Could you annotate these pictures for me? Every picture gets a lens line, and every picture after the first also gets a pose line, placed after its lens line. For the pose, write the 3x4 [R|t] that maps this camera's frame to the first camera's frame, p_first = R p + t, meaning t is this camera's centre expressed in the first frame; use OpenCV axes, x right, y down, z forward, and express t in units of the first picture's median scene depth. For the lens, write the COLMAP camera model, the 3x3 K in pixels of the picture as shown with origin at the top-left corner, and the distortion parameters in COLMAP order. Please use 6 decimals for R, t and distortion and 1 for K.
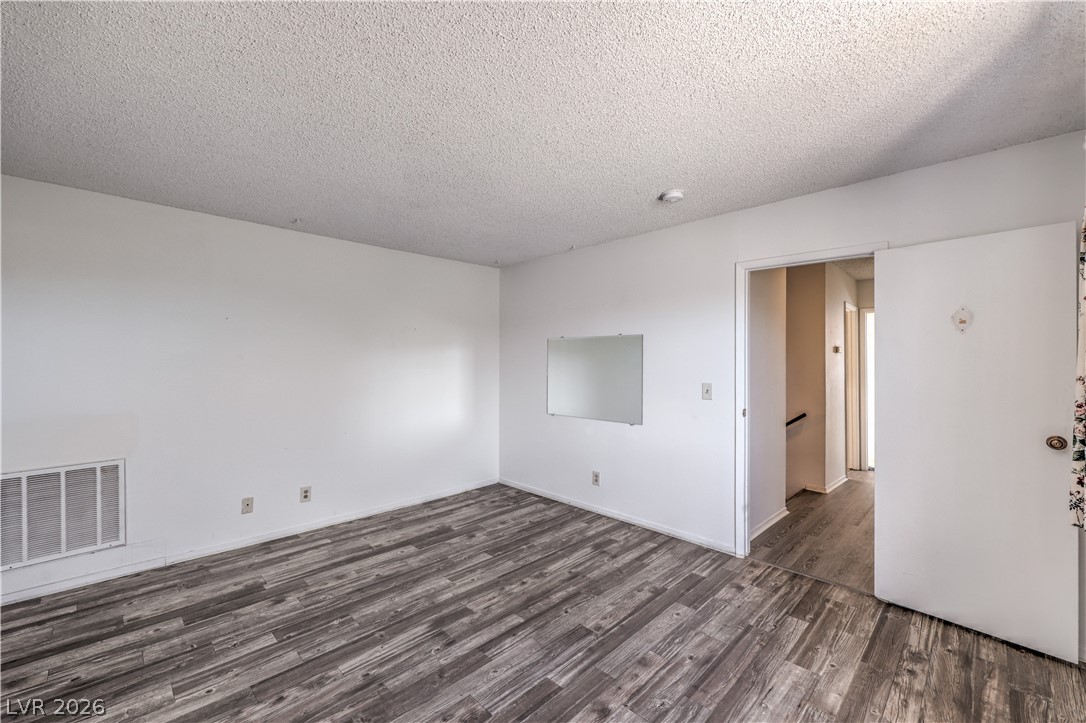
lens RADIAL K [[440.6, 0, 543.7], [0, 440.6, 359.9], [0, 0, 1]] dist [-0.000859, -0.000469]
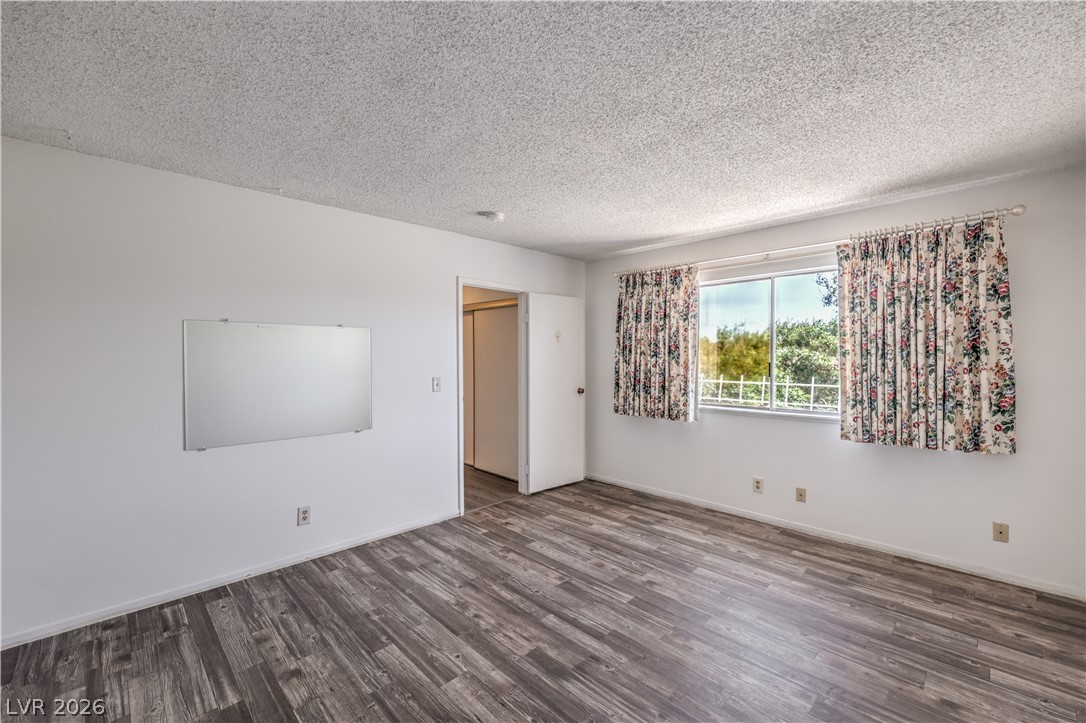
lens RADIAL K [[440.6, 0, 537.2], [0, 440.6, 362.7], [0, 0, 1]] dist [-0.000859, -0.000469]
pose [[0.026717, -0.015850, 0.999517, -0.861089], [0.002172, 0.999873, 0.015798, -0.001031], [-0.999641, 0.001749, 0.026748, 0.827019]]
